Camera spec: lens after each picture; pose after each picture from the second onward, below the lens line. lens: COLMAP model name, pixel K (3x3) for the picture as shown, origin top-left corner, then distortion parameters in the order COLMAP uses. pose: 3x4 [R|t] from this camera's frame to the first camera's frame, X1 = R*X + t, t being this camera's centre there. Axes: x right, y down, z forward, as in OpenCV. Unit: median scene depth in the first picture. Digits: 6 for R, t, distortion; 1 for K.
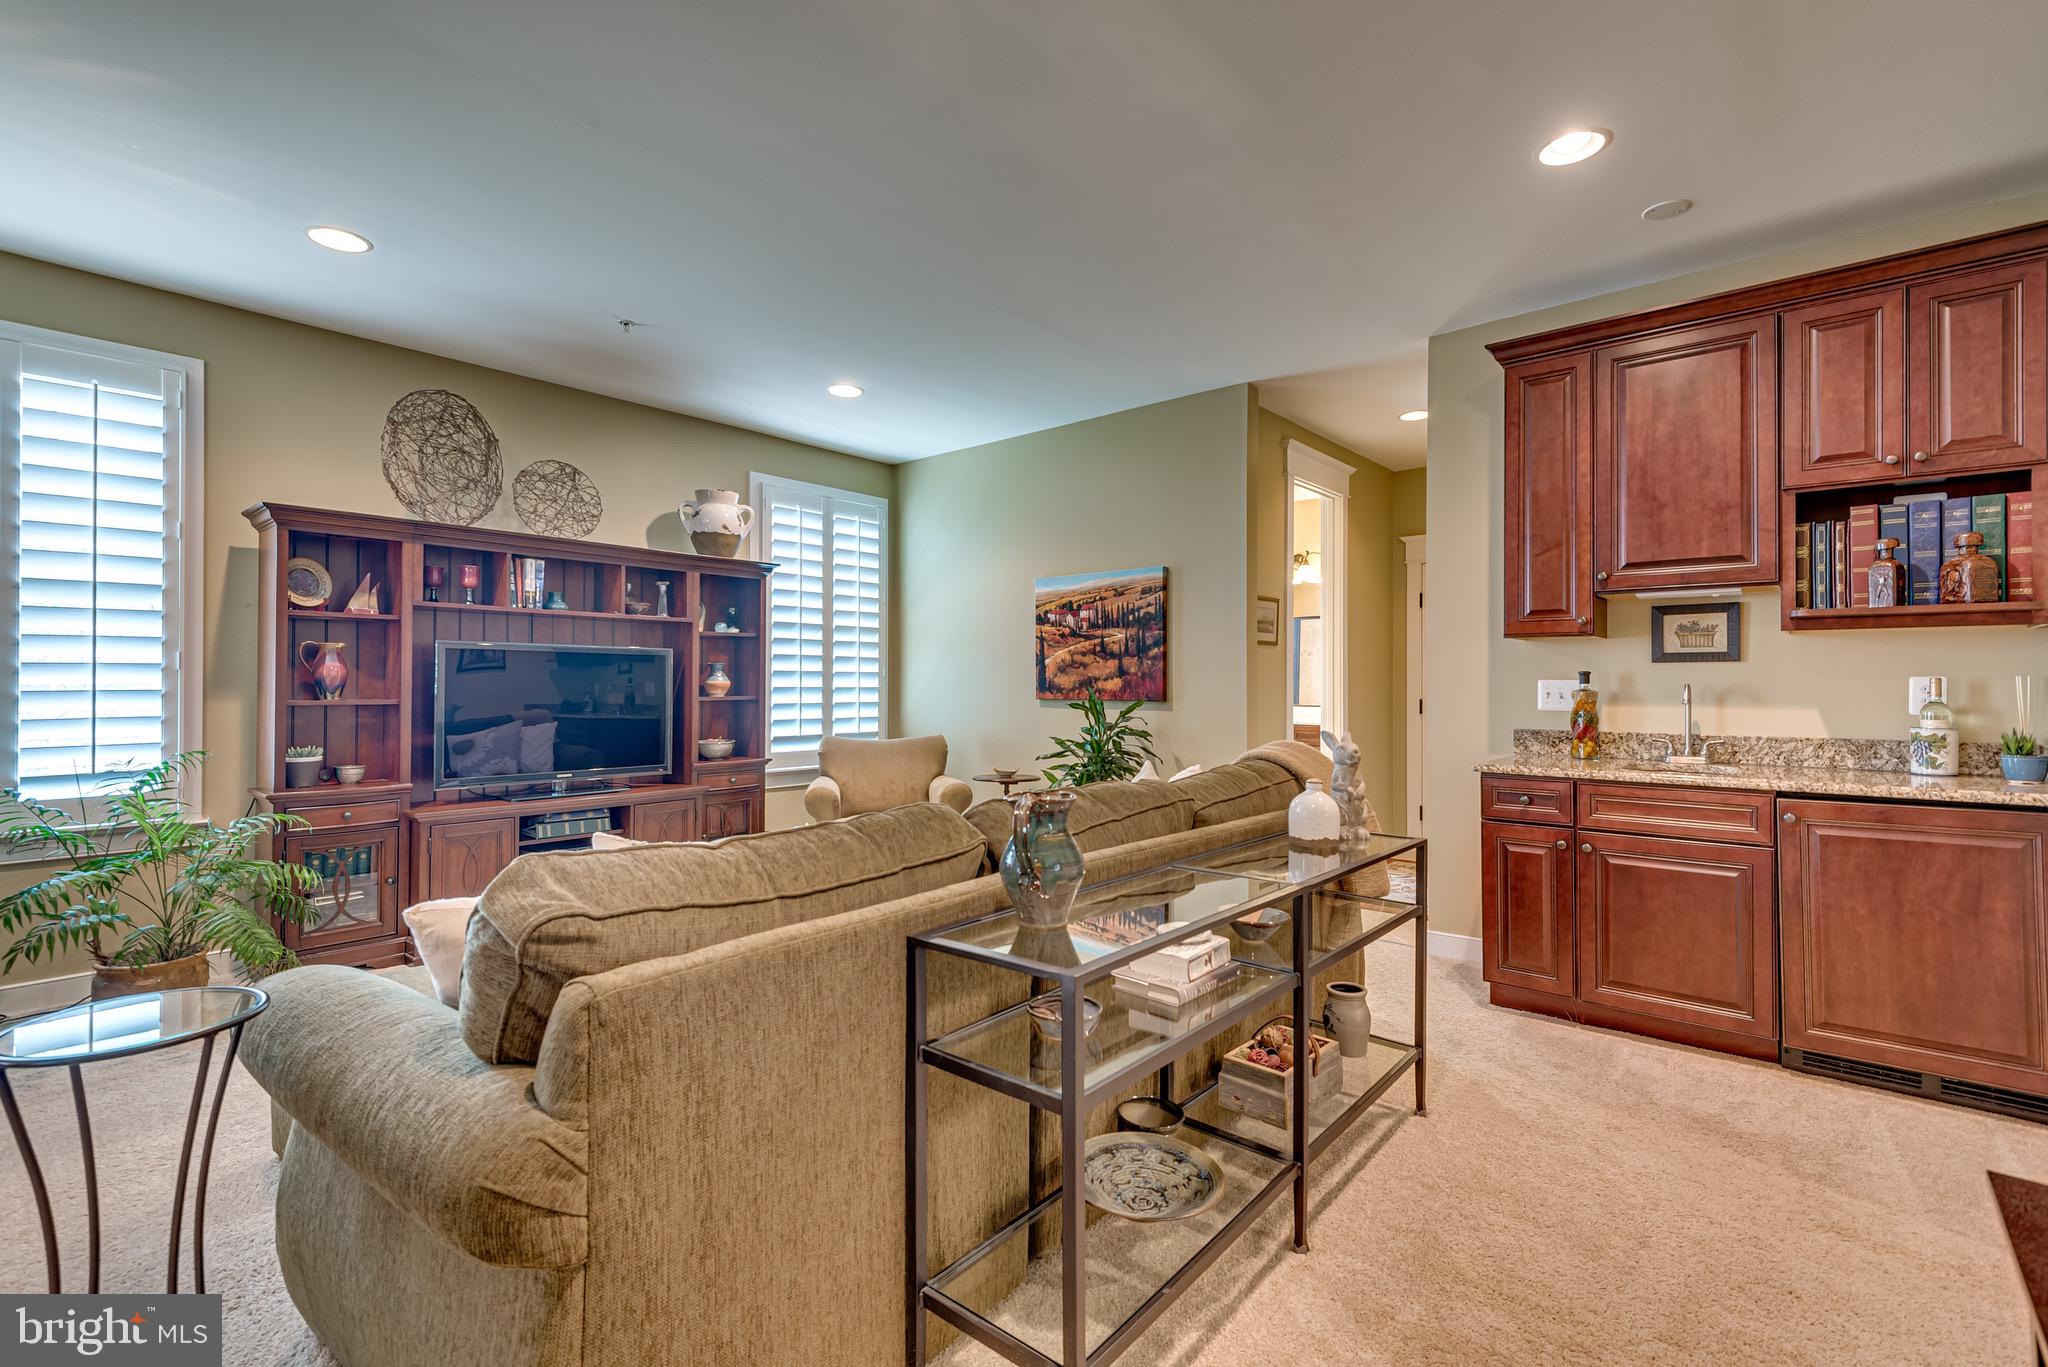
lens RADIAL K [[929.4, 0, 1022.9], [0, 929.4, 675.6], [0, 0, 1]] dist [0.031420, -0.014557]
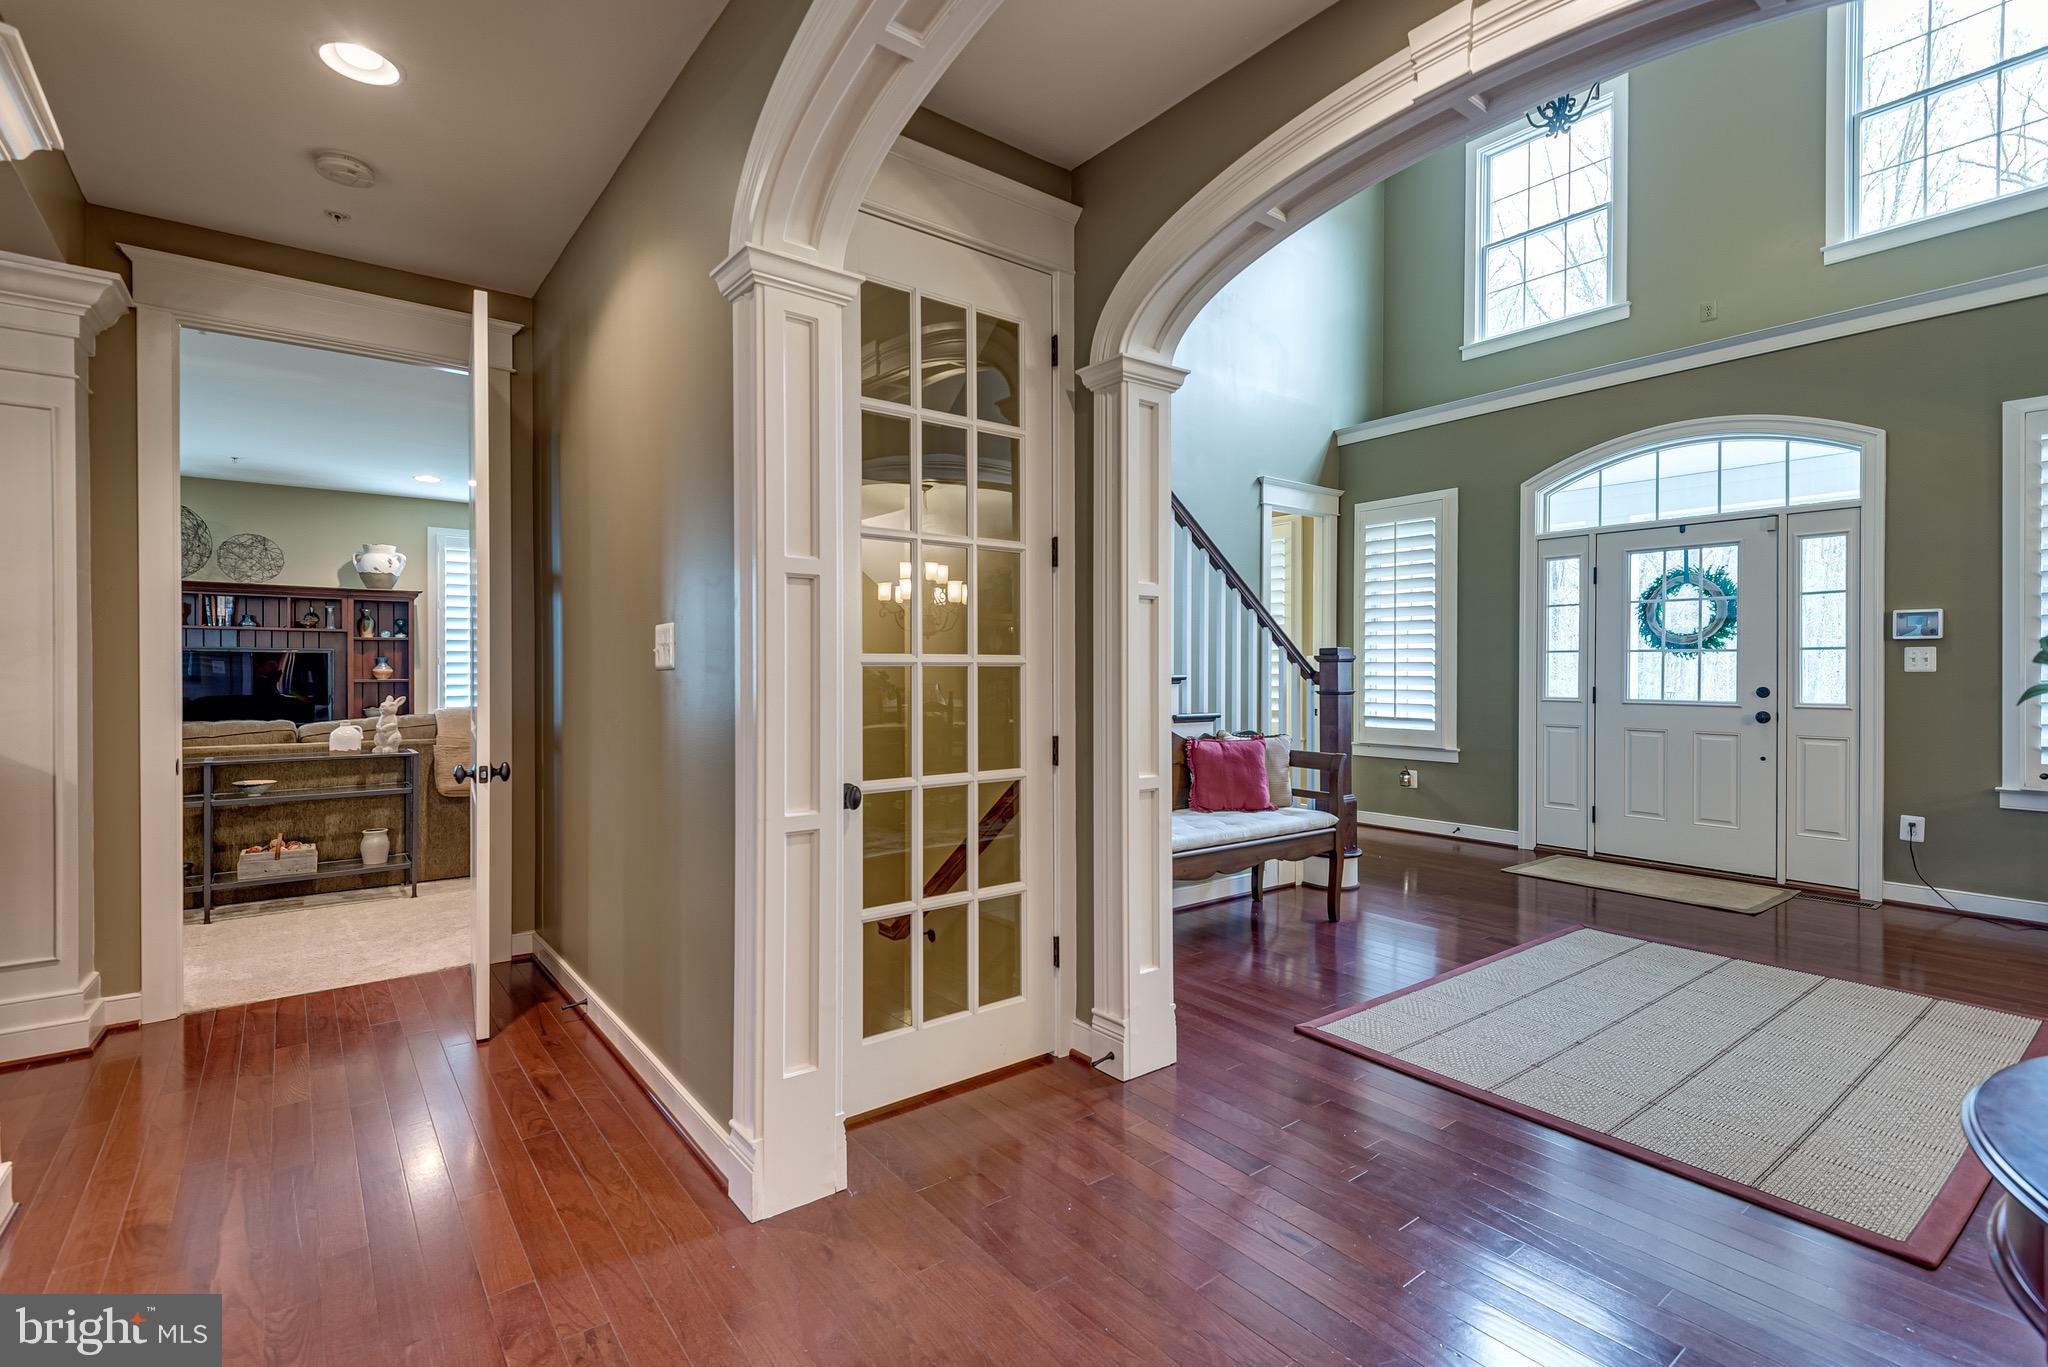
lens RADIAL K [[929.4, 0, 1019.5], [0, 929.4, 674.1], [0, 0, 1]] dist [0.031420, -0.014557]
pose [[0.982244, 0.002056, -0.187597, 1.194279], [-0.000532, 0.999966, 0.008175, 0.000340], [0.187608, -0.007930, 0.982212, -0.384114]]
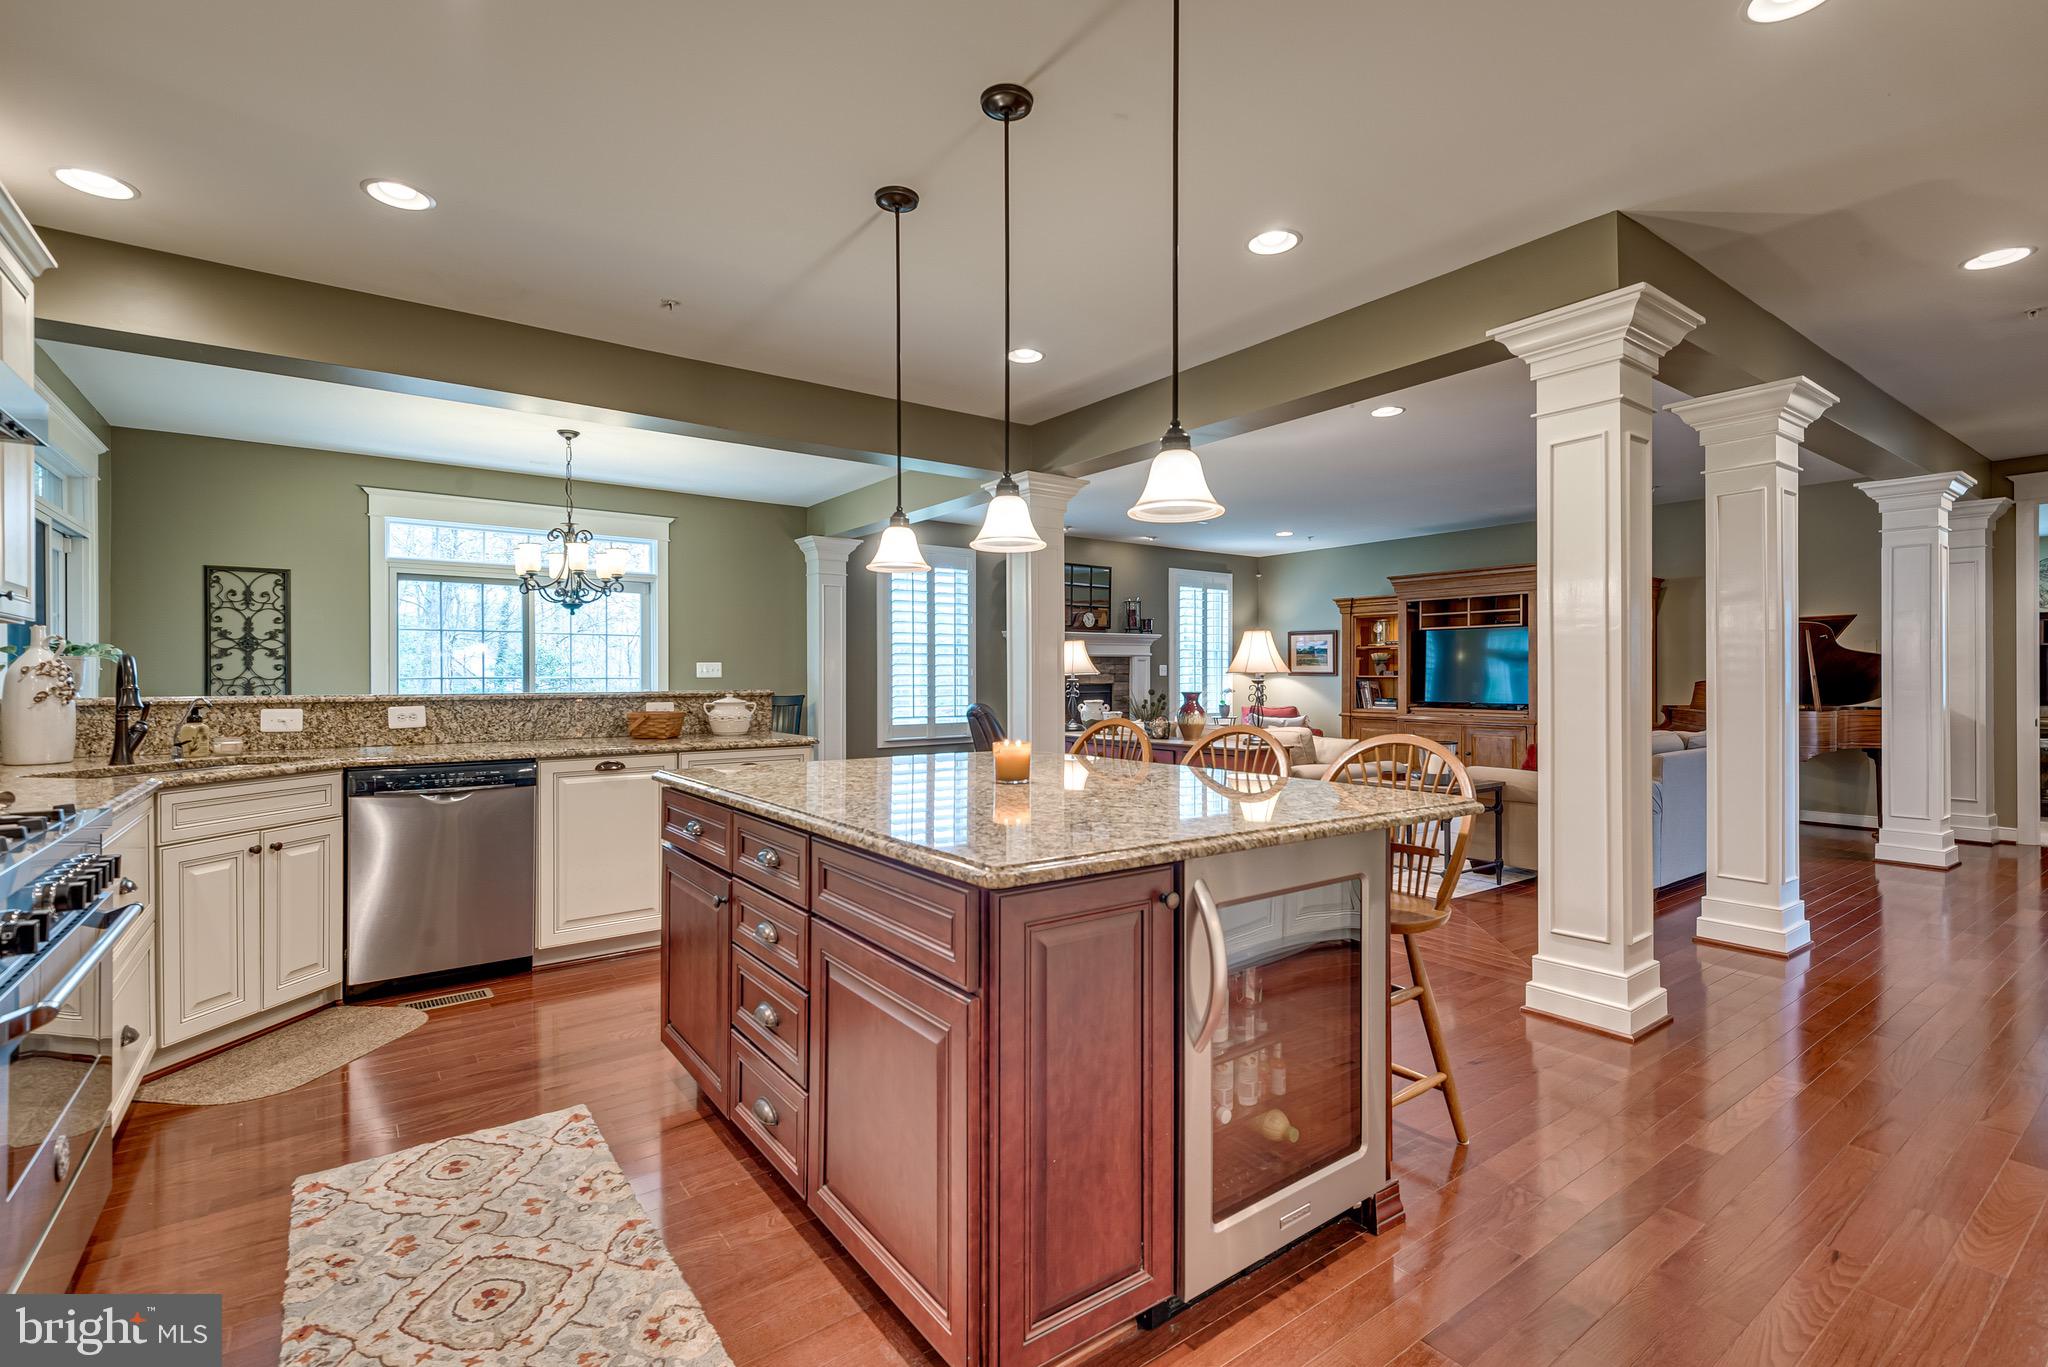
lens RADIAL K [[929.4, 0, 1027.1], [0, 929.4, 676.5], [0, 0, 1]] dist [0.031420, -0.014557]
pose [[-0.215914, 0.001895, -0.976411, 2.210810], [0.004125, 0.999991, 0.001029, -0.001968], [0.976404, -0.003806, -0.215920, -1.016926]]
